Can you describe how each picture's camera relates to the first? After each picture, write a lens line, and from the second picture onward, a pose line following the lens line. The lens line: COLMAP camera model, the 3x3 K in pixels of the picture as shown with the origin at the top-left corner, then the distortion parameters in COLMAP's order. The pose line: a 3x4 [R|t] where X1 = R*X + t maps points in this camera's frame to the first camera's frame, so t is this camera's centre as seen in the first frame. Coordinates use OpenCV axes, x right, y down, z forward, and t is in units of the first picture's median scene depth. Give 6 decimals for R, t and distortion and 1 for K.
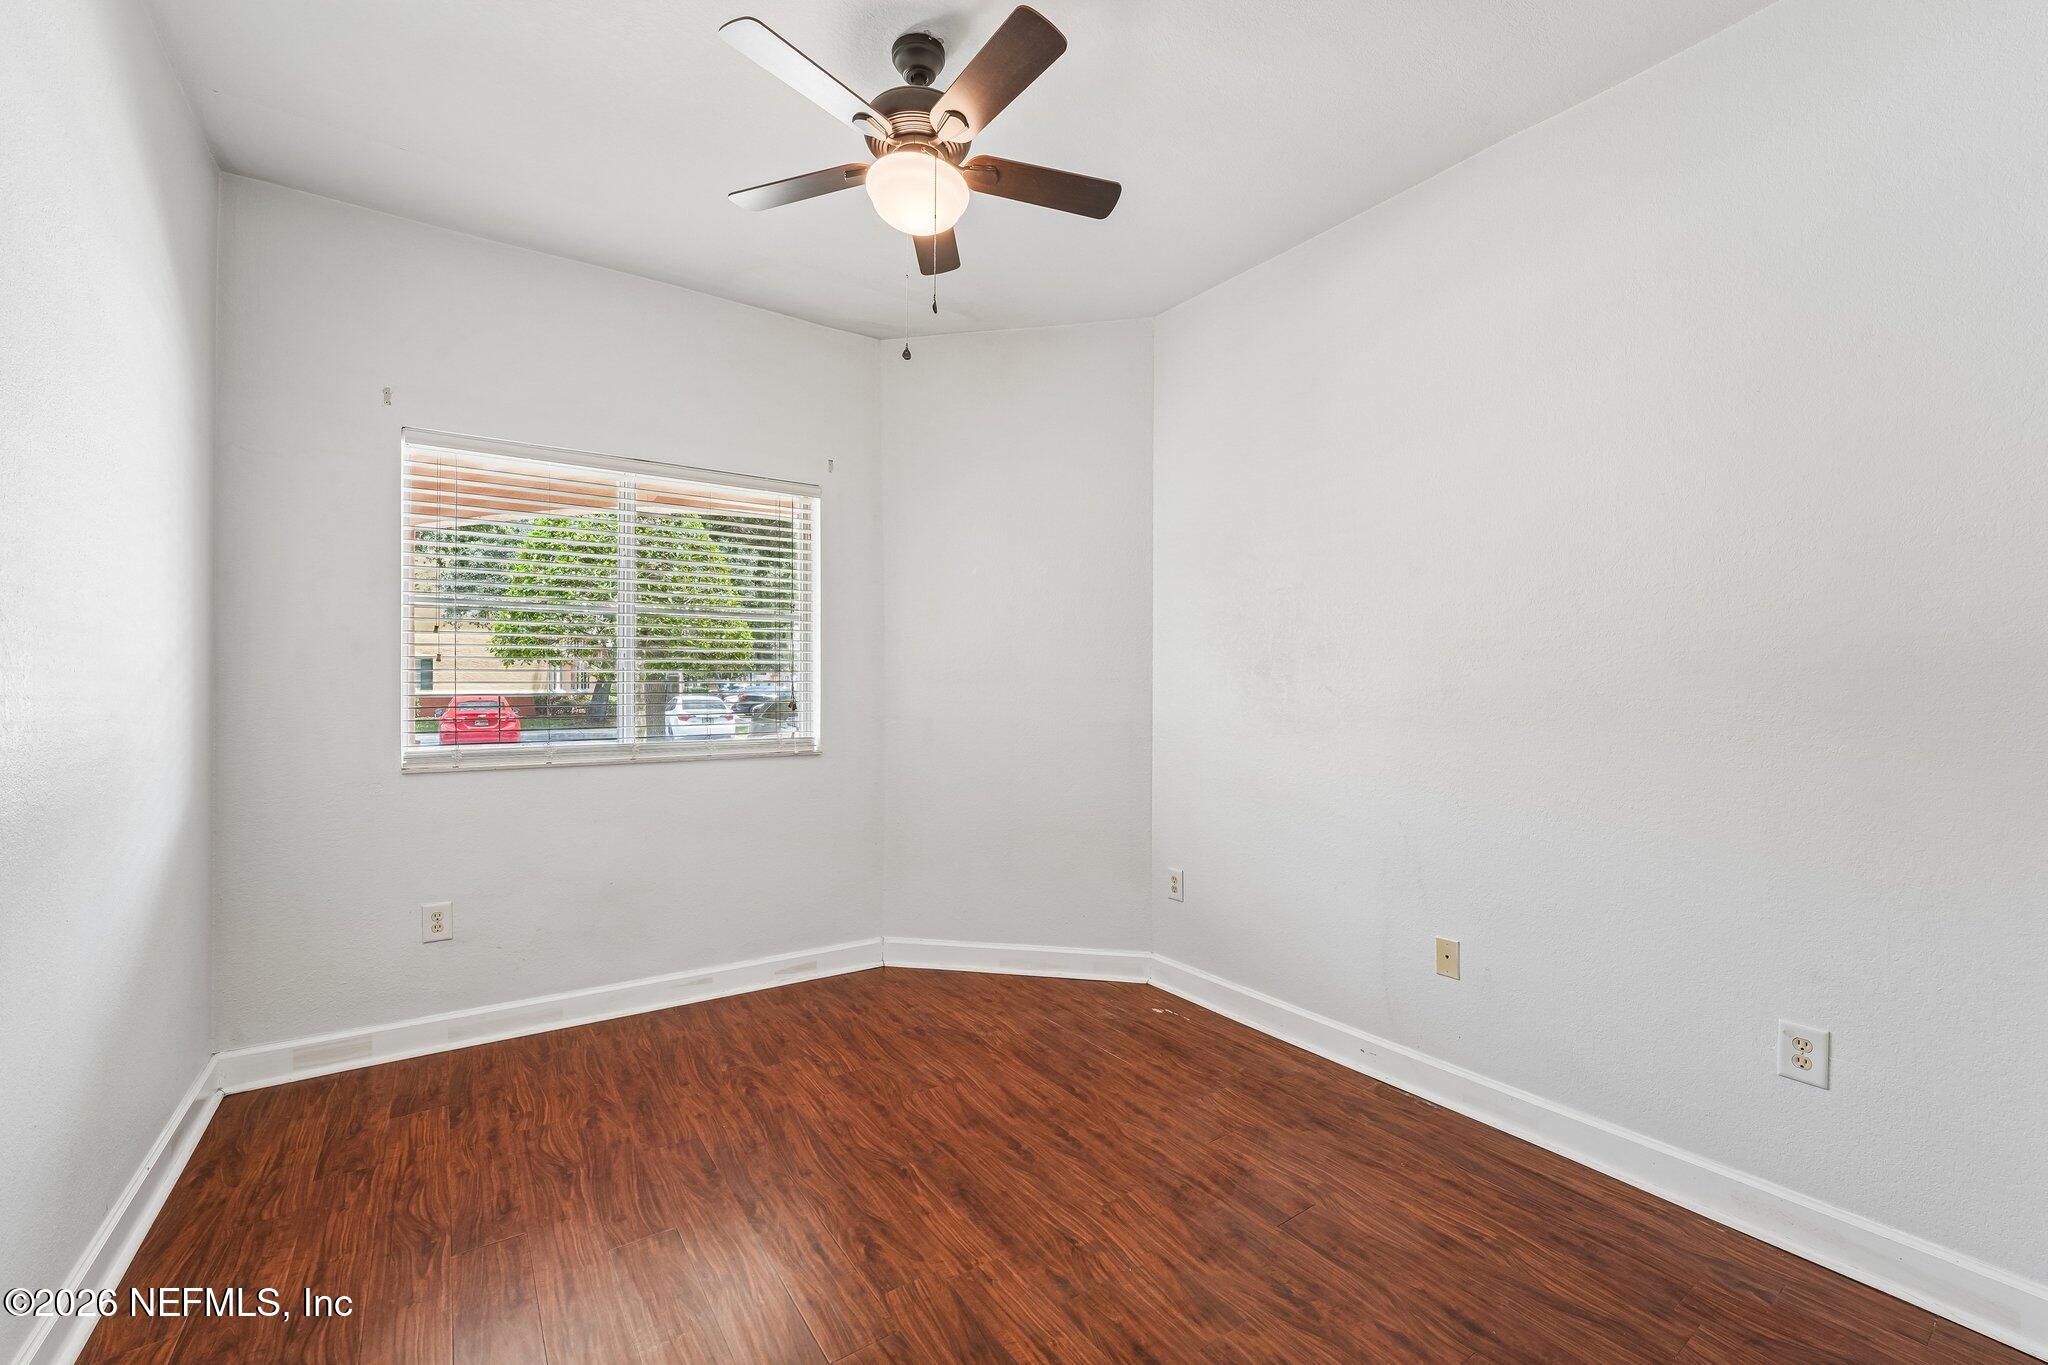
lens RADIAL K [[842.8, 0, 1019.8], [0, 842.8, 677.7], [0, 0, 1]] dist [-0.008371, 0.000233]
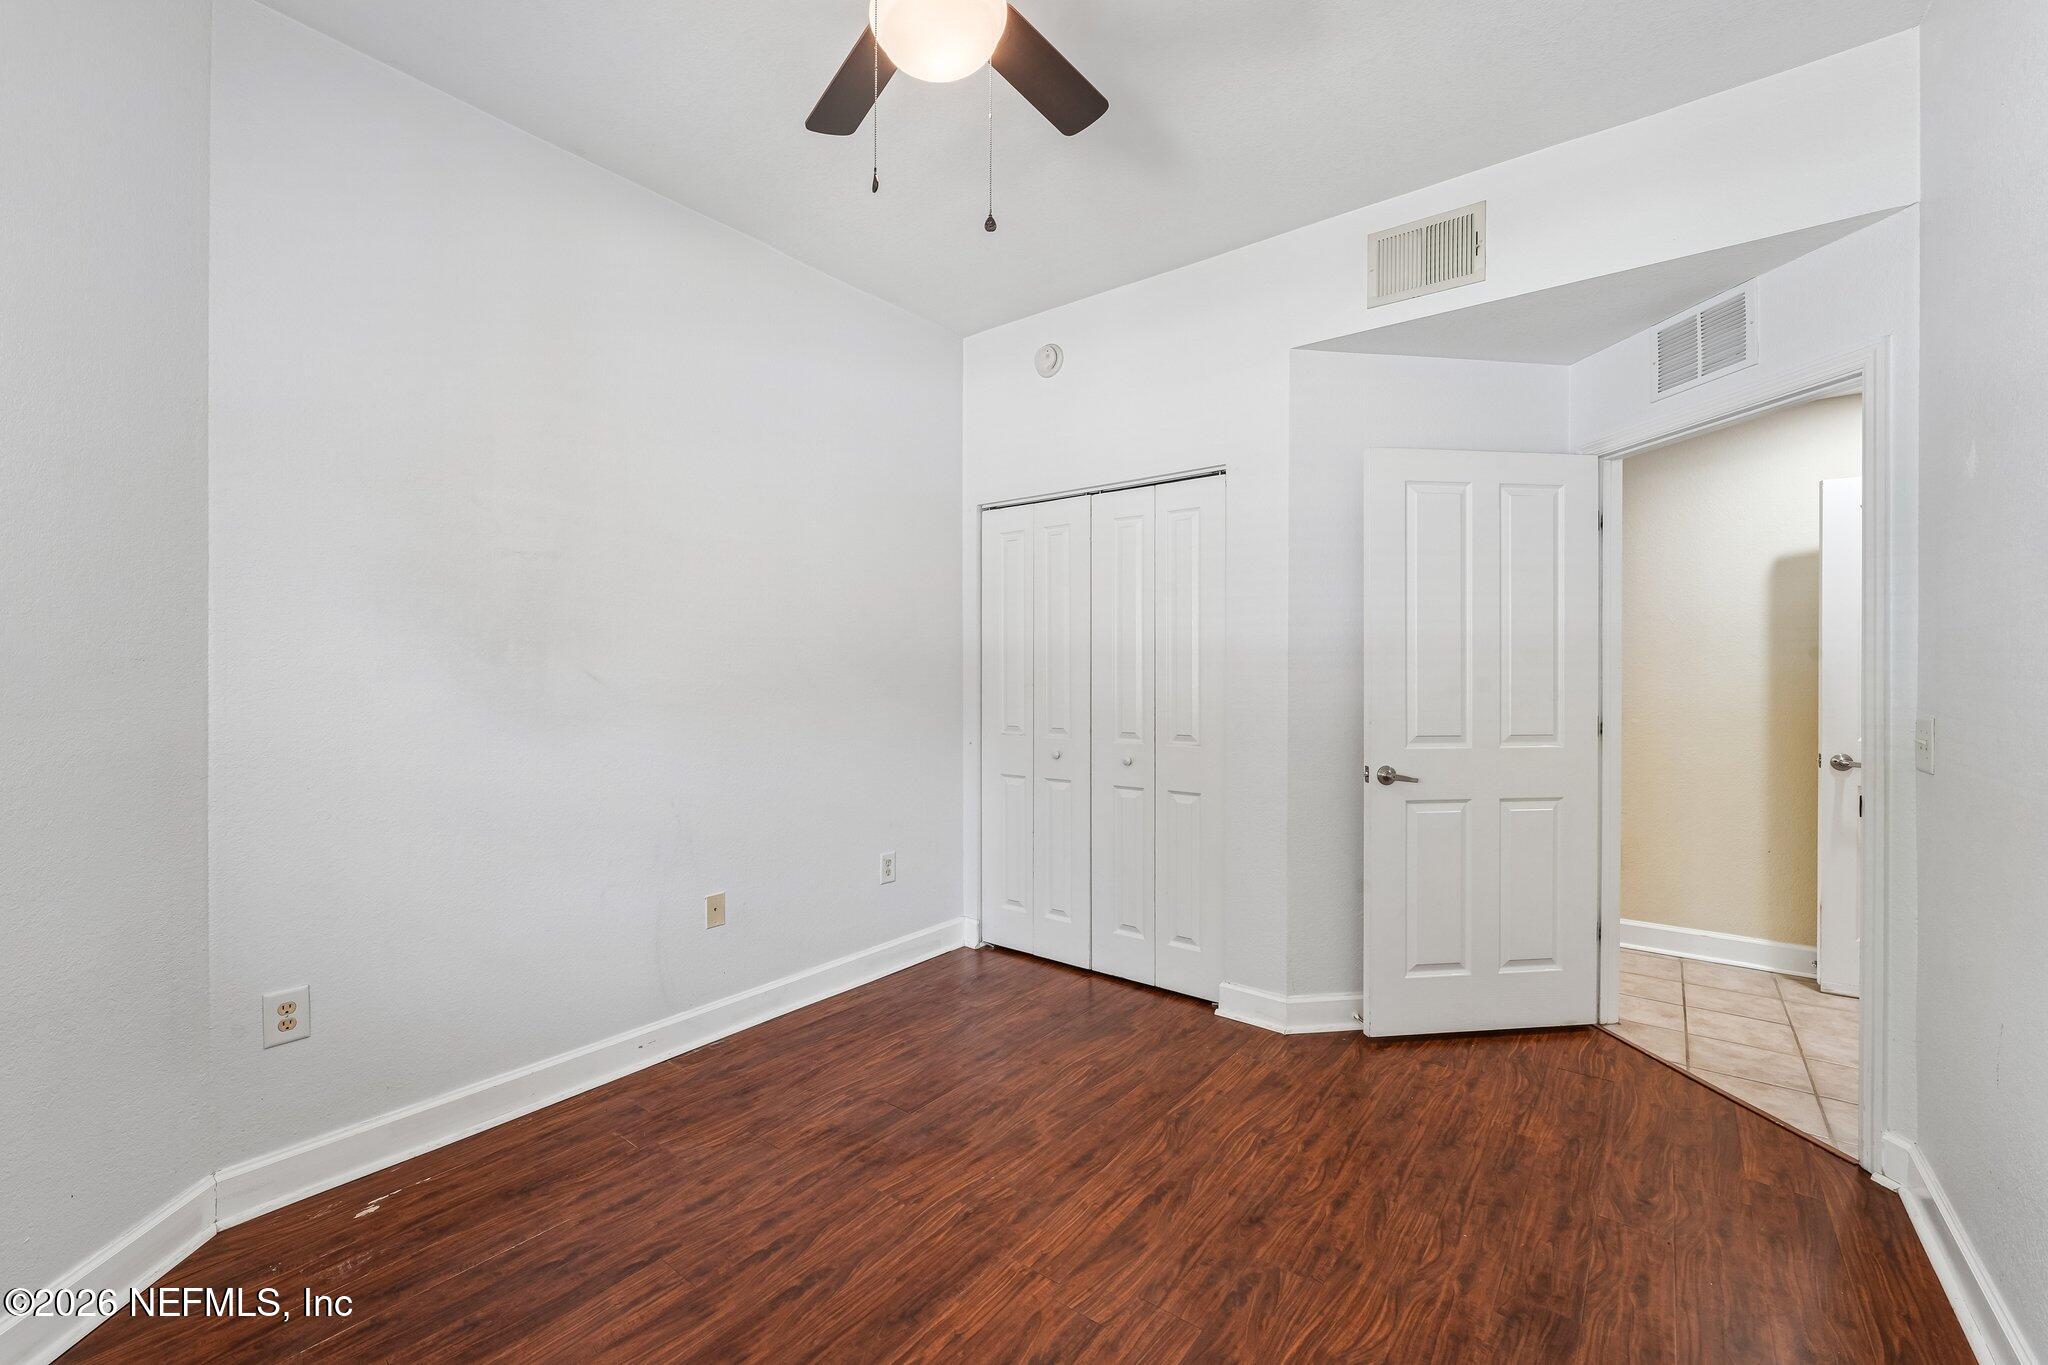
lens RADIAL K [[842.8, 0, 1019.8], [0, 842.8, 677.7], [0, 0, 1]] dist [-0.008371, 0.000233]
pose [[-0.304925, -0.007175, 0.952349, -0.771350], [-0.010110, 0.999940, 0.004297, 0.007707], [-0.952323, -0.008318, -0.304979, 1.042290]]
